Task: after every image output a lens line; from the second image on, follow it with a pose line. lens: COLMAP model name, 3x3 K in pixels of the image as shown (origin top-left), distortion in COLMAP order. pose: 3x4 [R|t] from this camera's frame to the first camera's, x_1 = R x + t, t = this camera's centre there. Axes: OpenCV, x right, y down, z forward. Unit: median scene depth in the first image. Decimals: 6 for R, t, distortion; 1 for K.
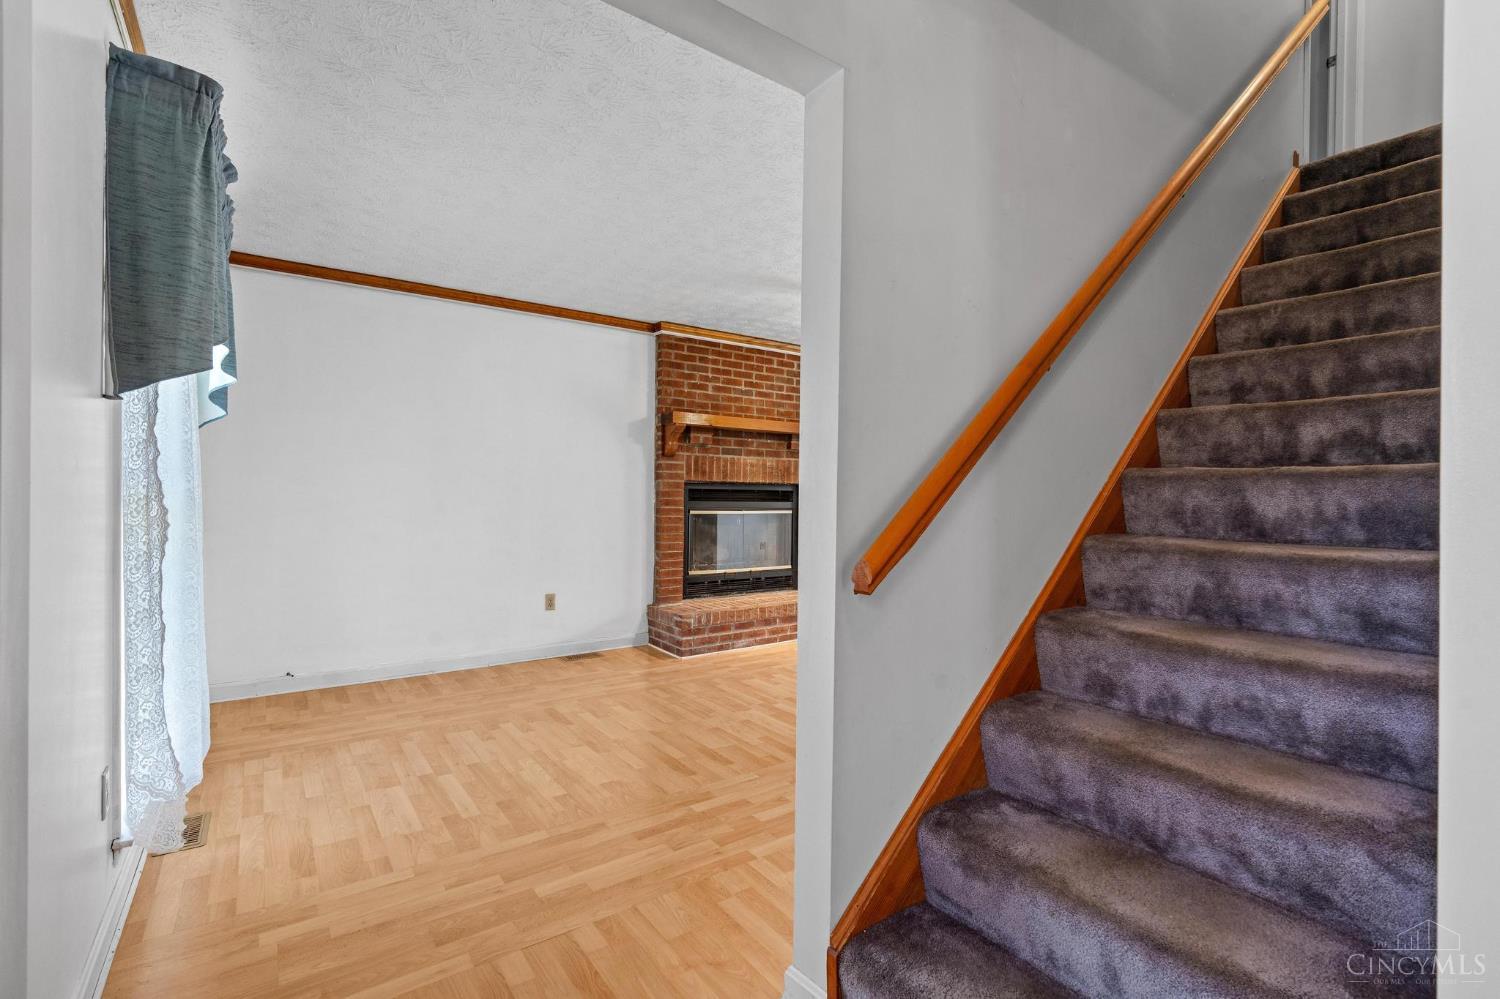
lens RADIAL K [[677.5, 0, 763.2], [0, 677.5, 495.4], [0, 0, 1]] dist [-0.000765, -0.000105]
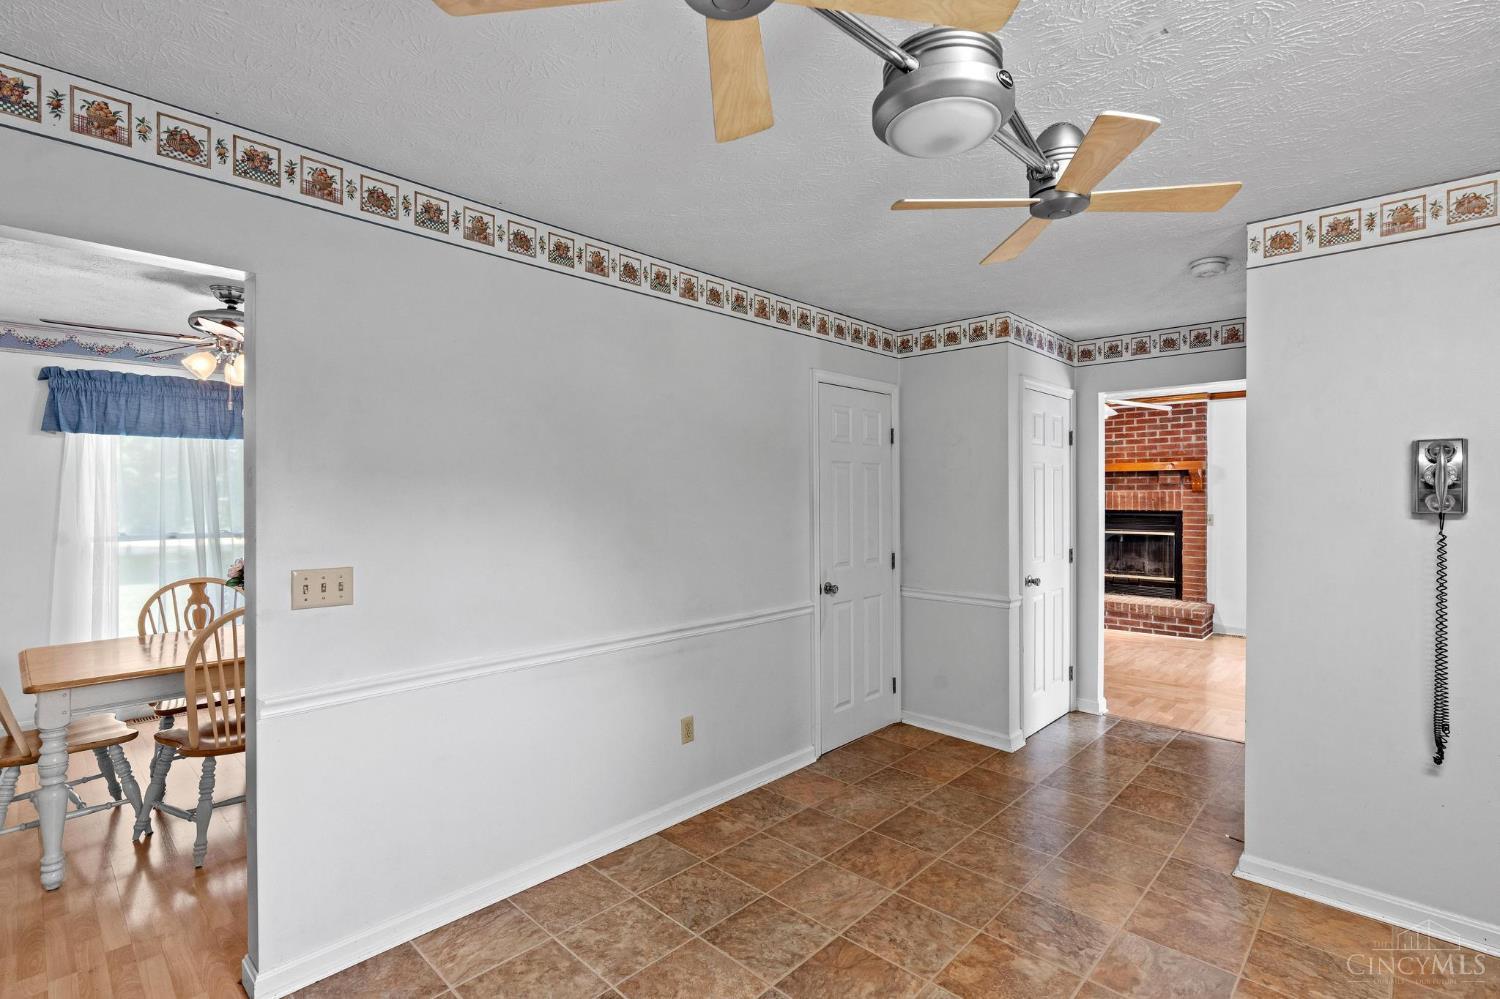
lens RADIAL K [[704.6, 0, 748.8], [0, 704.6, 496.3], [0, 0, 1]] dist [0.001857, 0.000220]
pose [[0.168428, -0.009978, -0.985663, 1.317561], [0.001472, 0.999950, -0.009871, -0.036061], [0.985713, 0.000212, 0.168435, 0.055656]]
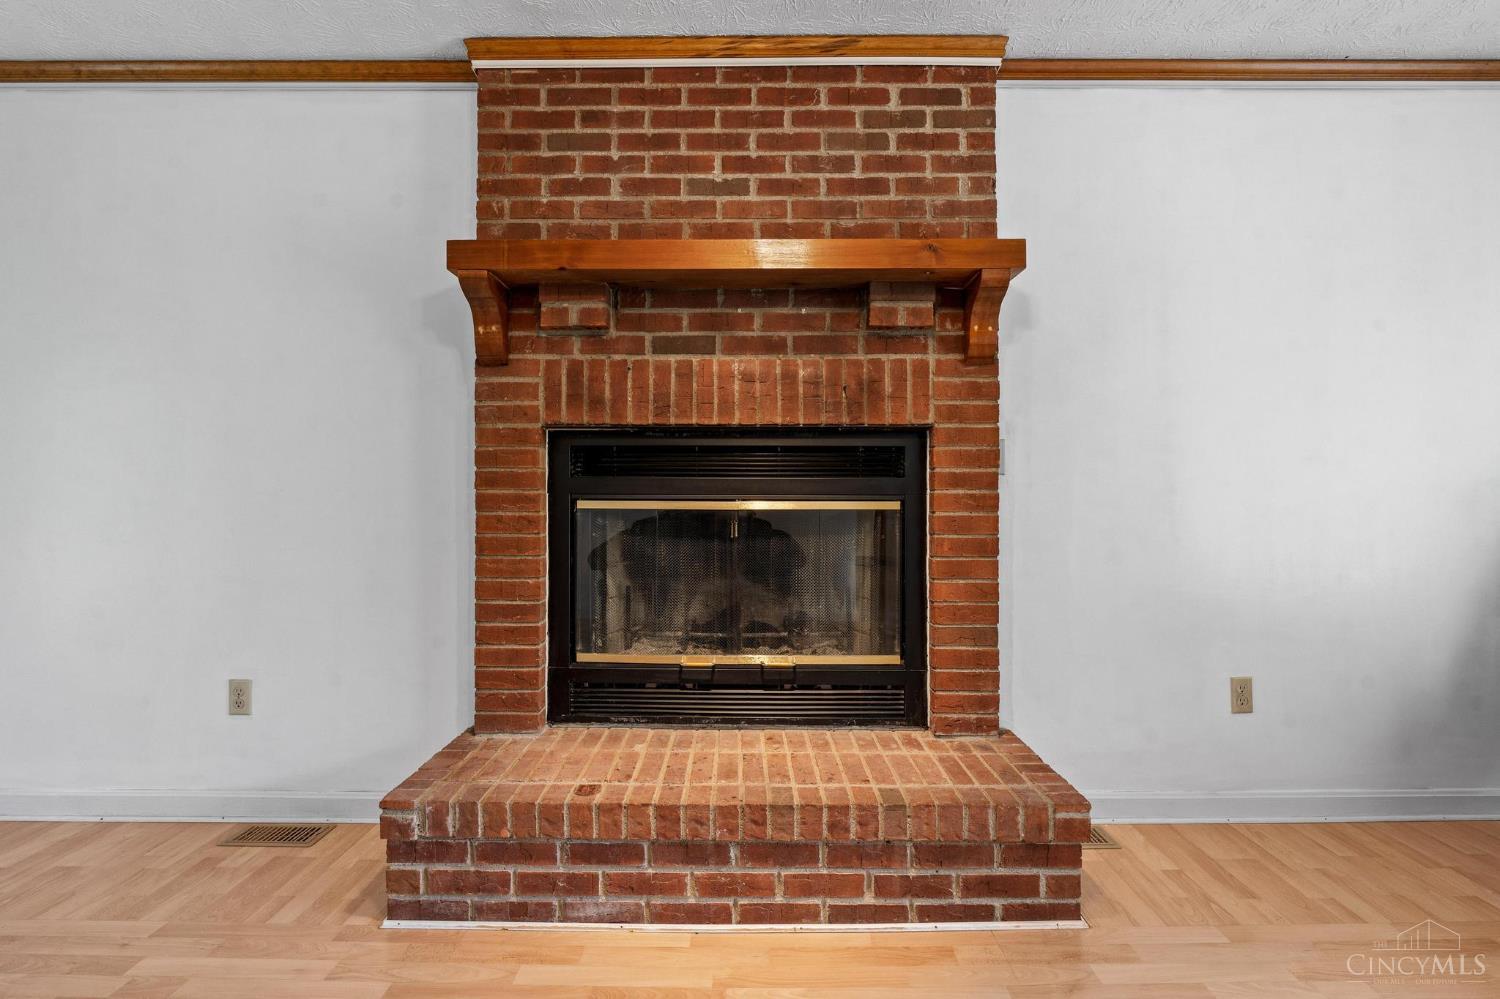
lens RADIAL K [[717.9, 0, 738.0], [0, 717.9, 459.2], [0, 0, 1]] dist [-0.003588, -0.001223]
pose [[0.799587, -0.027859, -0.599904, 0.231480], [0.006367, 0.999261, -0.037918, 0.015743], [0.600517, 0.026499, 0.799173, 0.743332]]
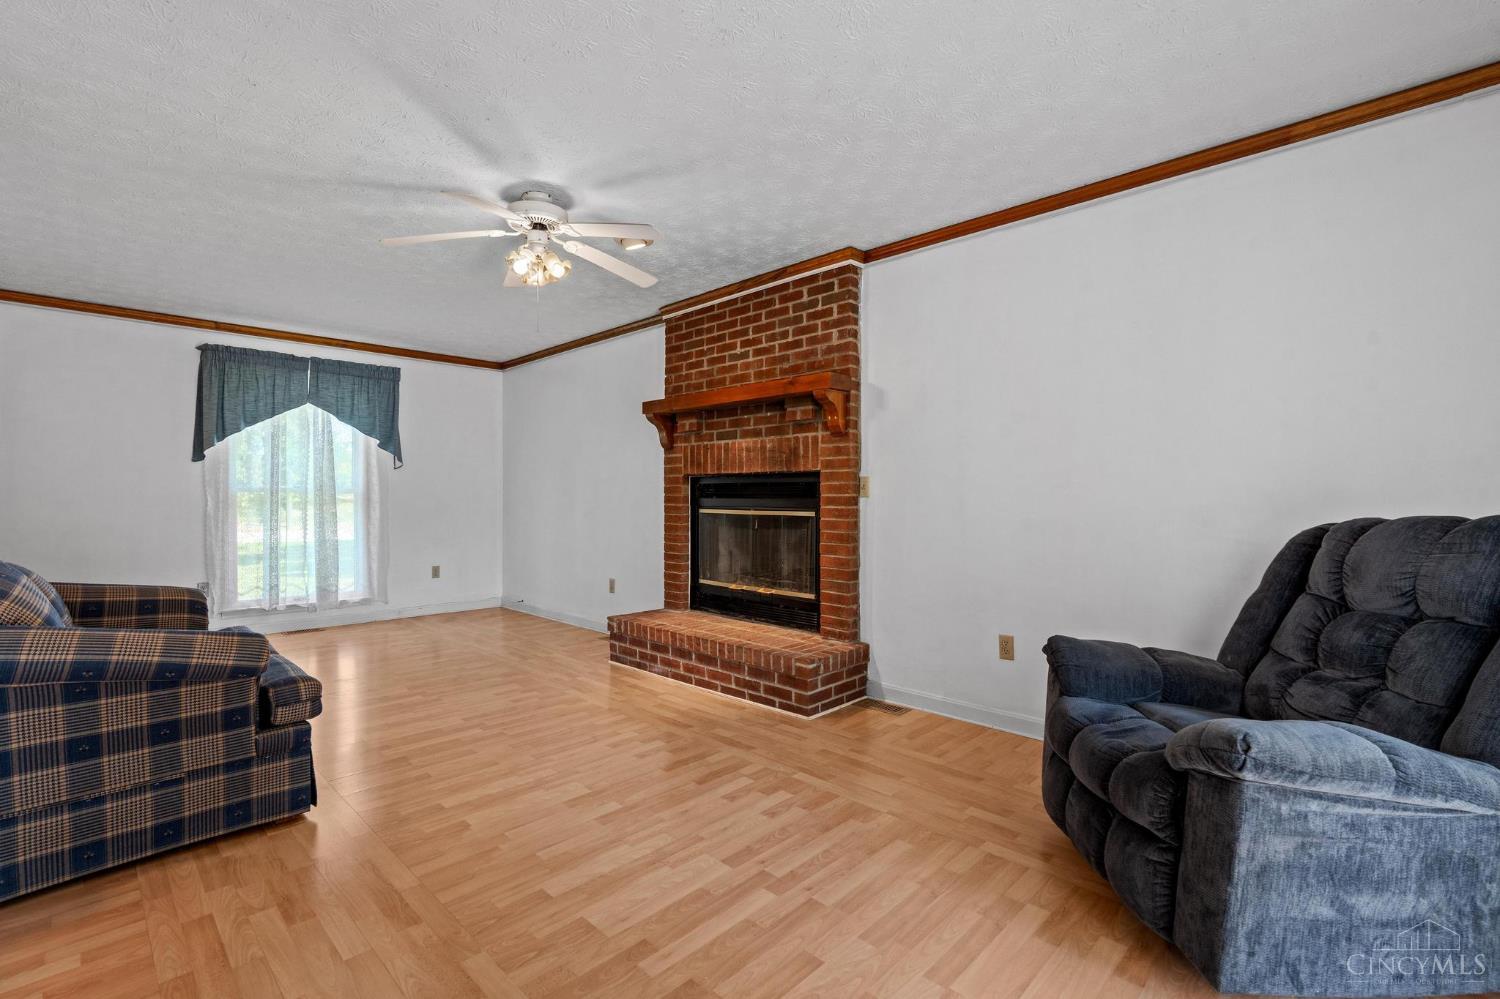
lens RADIAL K [[673.2, 0, 750.0], [0, 673.2, 499.5], [0, 0, 1]] dist [-0.001076, -0.000092]
pose [[0.161484, -0.008399, -0.986840, 0.781345], [-0.001907, 0.999959, -0.008822, 0.018470], [0.986874, 0.003306, 0.161461, 0.957020]]
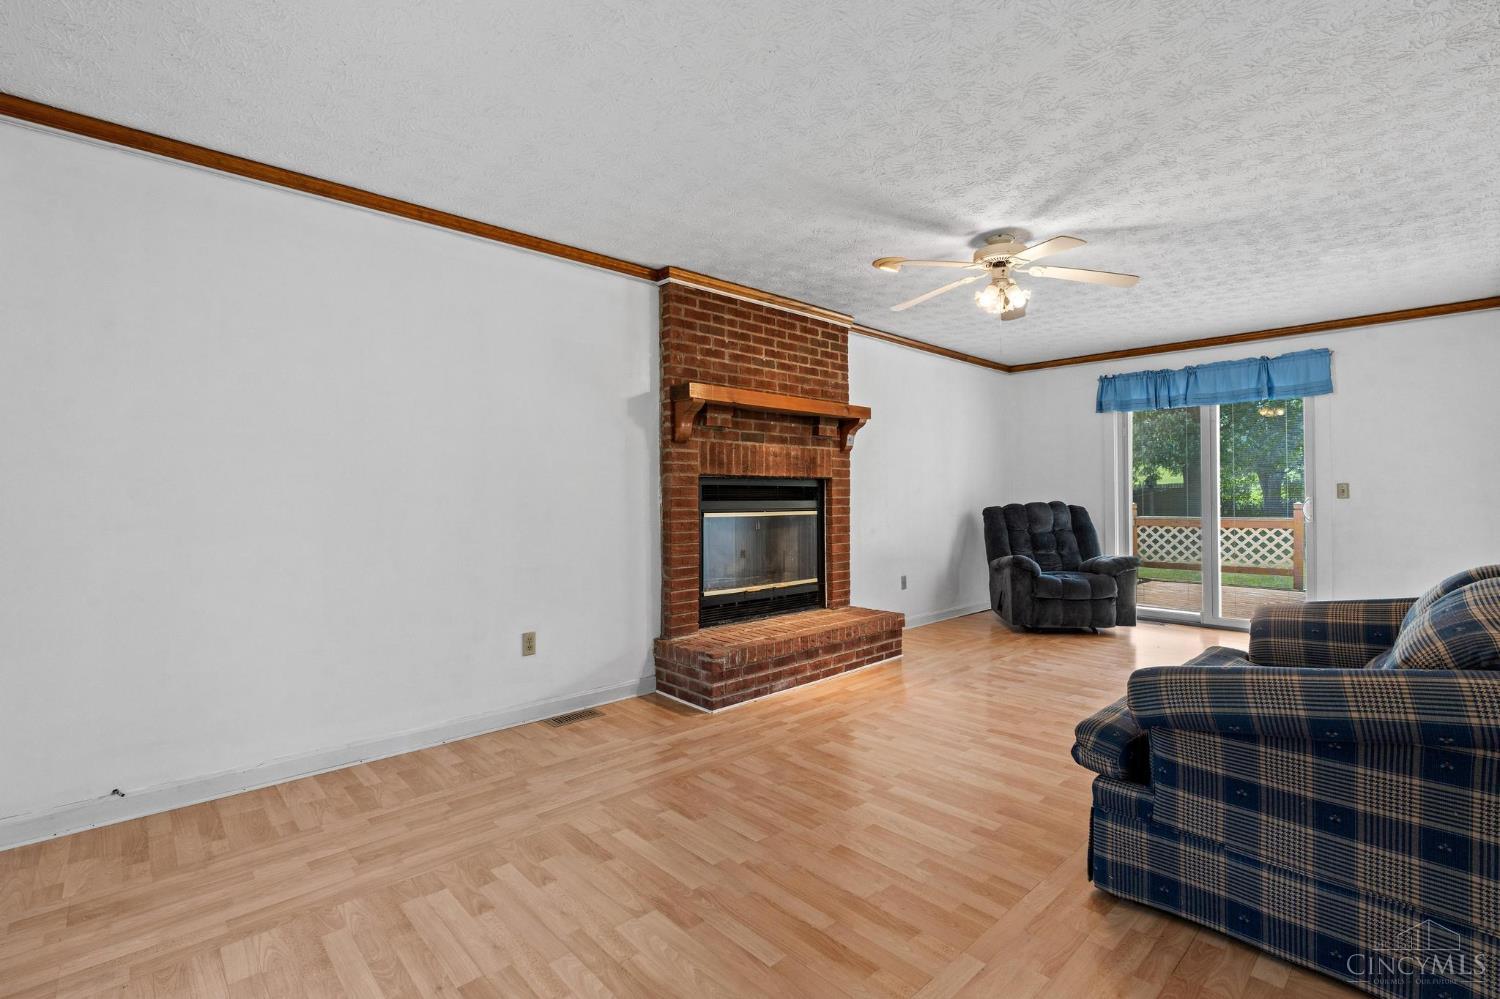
lens RADIAL K [[673.7, 0, 760.8], [0, 673.7, 484.8], [0, 0, 1]] dist [-0.001715, 0.000058]
pose [[0.992573, -0.014399, 0.120794, -0.140509], [0.016684, 0.999700, -0.017921, 0.005038], [-0.120499, 0.019804, 0.992516, 0.235417]]
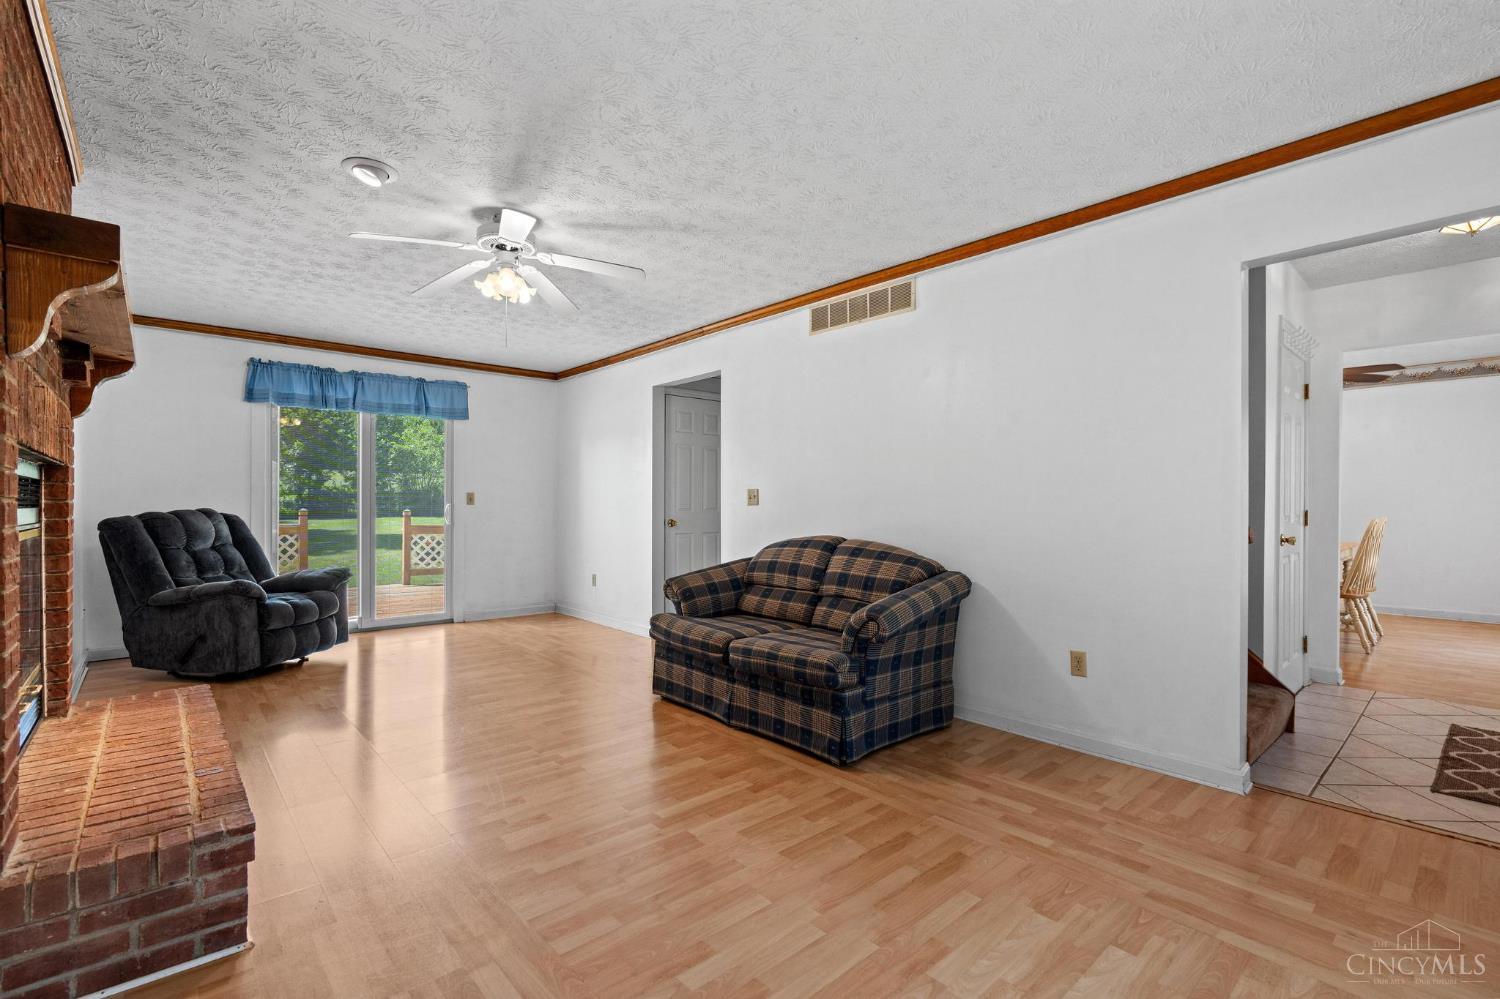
lens RADIAL K [[673.2, 0, 750.0], [0, 673.2, 499.5], [0, 0, 1]] dist [-0.001076, -0.000092]
pose [[-0.080579, -0.007472, 0.996720, -0.452417], [-0.001055, 0.999972, 0.007411, 0.002213], [-0.996748, -0.000454, -0.080585, 0.699519]]
